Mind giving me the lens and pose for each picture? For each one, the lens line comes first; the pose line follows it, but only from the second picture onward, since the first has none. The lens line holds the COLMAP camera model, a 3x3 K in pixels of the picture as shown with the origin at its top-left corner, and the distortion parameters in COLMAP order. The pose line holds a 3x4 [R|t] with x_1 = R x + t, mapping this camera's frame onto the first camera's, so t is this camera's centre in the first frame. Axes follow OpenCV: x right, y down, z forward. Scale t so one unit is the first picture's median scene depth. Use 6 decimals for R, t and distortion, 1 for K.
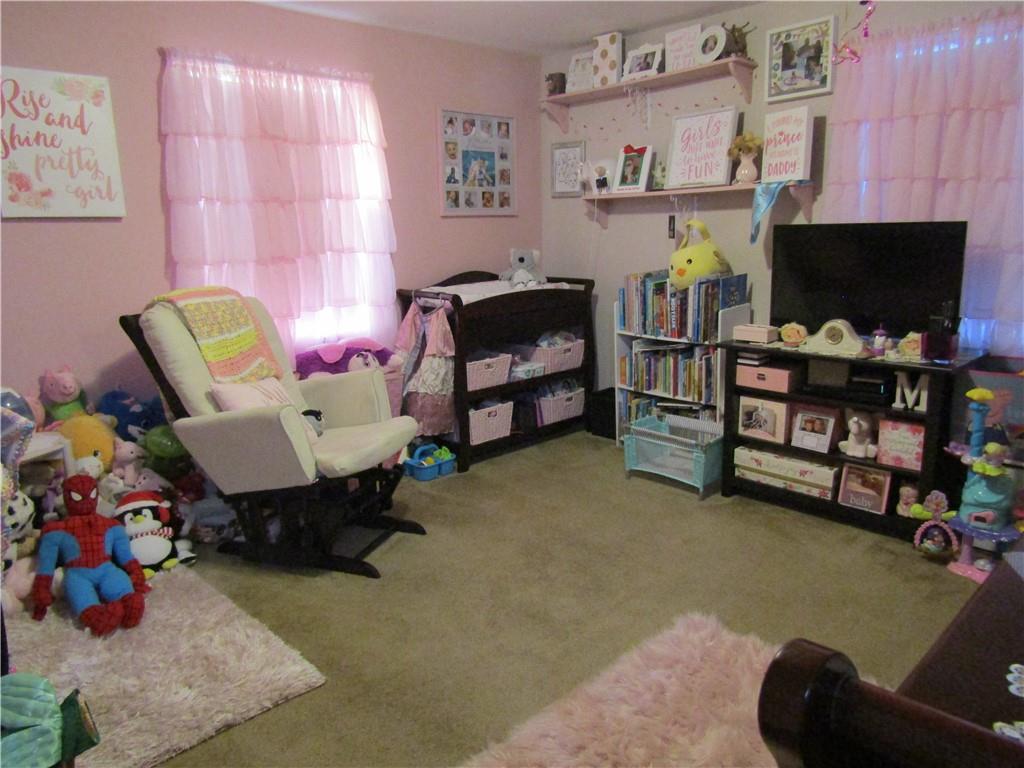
lens RADIAL K [[730.5, 0, 512.0], [0, 730.5, 384.0], [0, 0, 1]] dist [-0.003426, -0.004354]
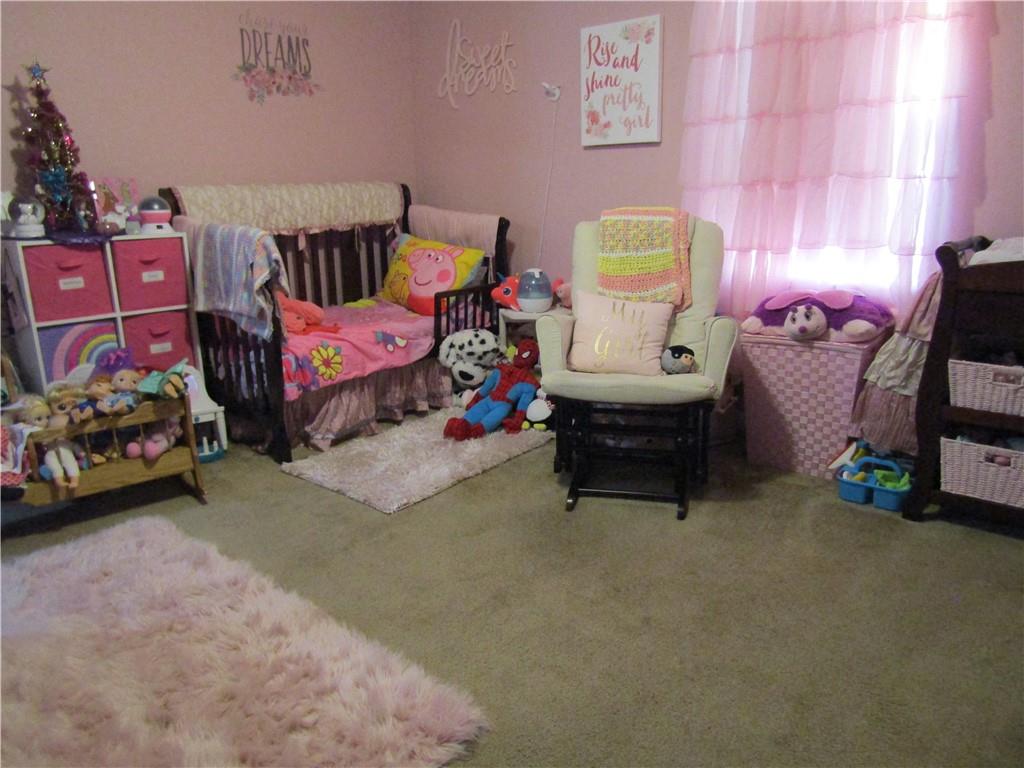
lens RADIAL K [[730.5, 0, 512.0], [0, 730.5, 384.0], [0, 0, 1]] dist [-0.003426, -0.004354]
pose [[0.084339, 0.285414, -0.954686, 0.675546], [-0.184041, 0.946078, 0.266582, -0.141356], [0.979294, 0.153218, 0.132319, 0.726567]]
